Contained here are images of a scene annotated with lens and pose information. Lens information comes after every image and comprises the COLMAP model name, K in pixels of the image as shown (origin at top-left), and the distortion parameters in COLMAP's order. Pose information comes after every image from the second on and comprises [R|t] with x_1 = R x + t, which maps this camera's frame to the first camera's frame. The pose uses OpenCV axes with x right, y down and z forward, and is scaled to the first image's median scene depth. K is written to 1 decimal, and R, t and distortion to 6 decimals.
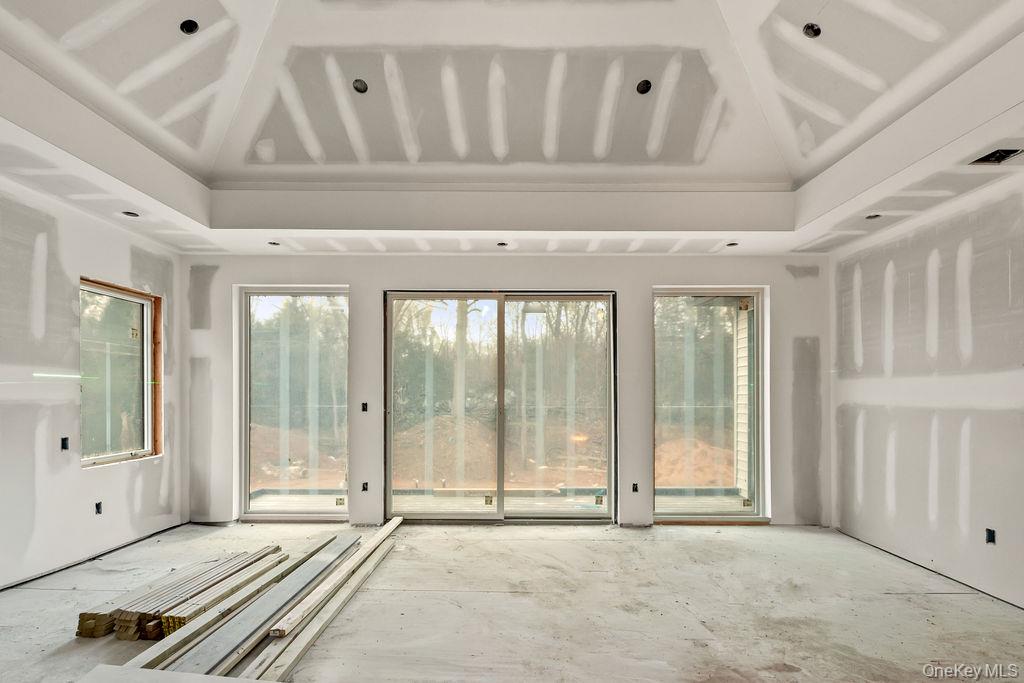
lens RADIAL K [[505.5, 0, 518.0], [0, 505.5, 393.4], [0, 0, 1]] dist [0.005195, -0.004962]
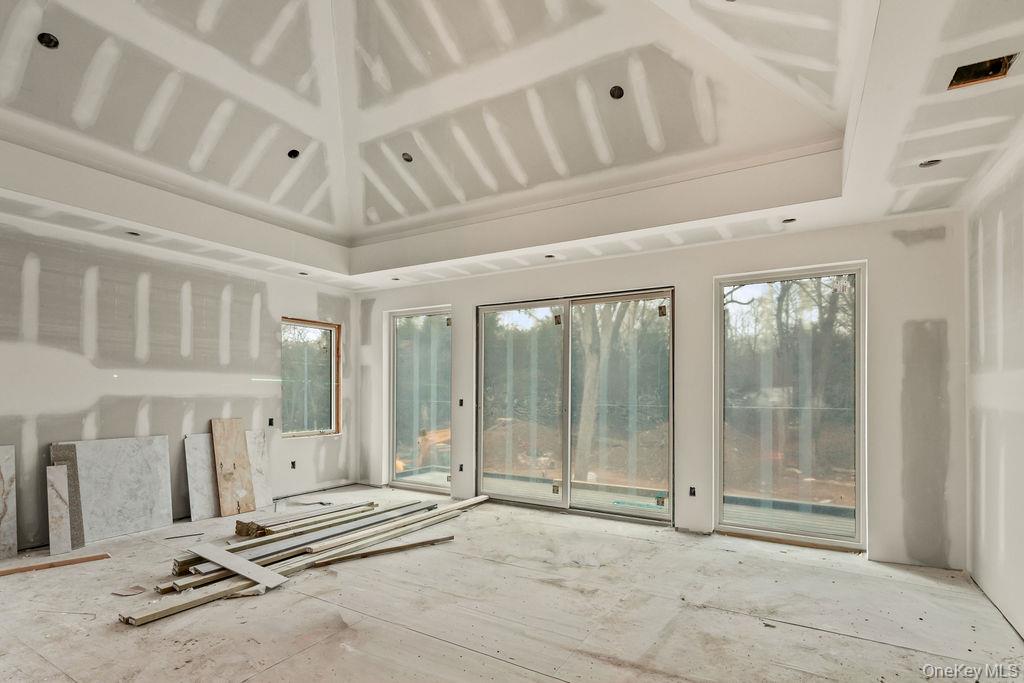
lens RADIAL K [[505.5, 0, 504.4], [0, 505.5, 391.1], [0, 0, 1]] dist [0.005195, -0.004962]
pose [[0.855823, 0.001803, -0.517266, 0.465987], [-0.003218, 0.999993, -0.001839, 0.000989], [0.517259, 0.003238, 0.855823, 0.006559]]
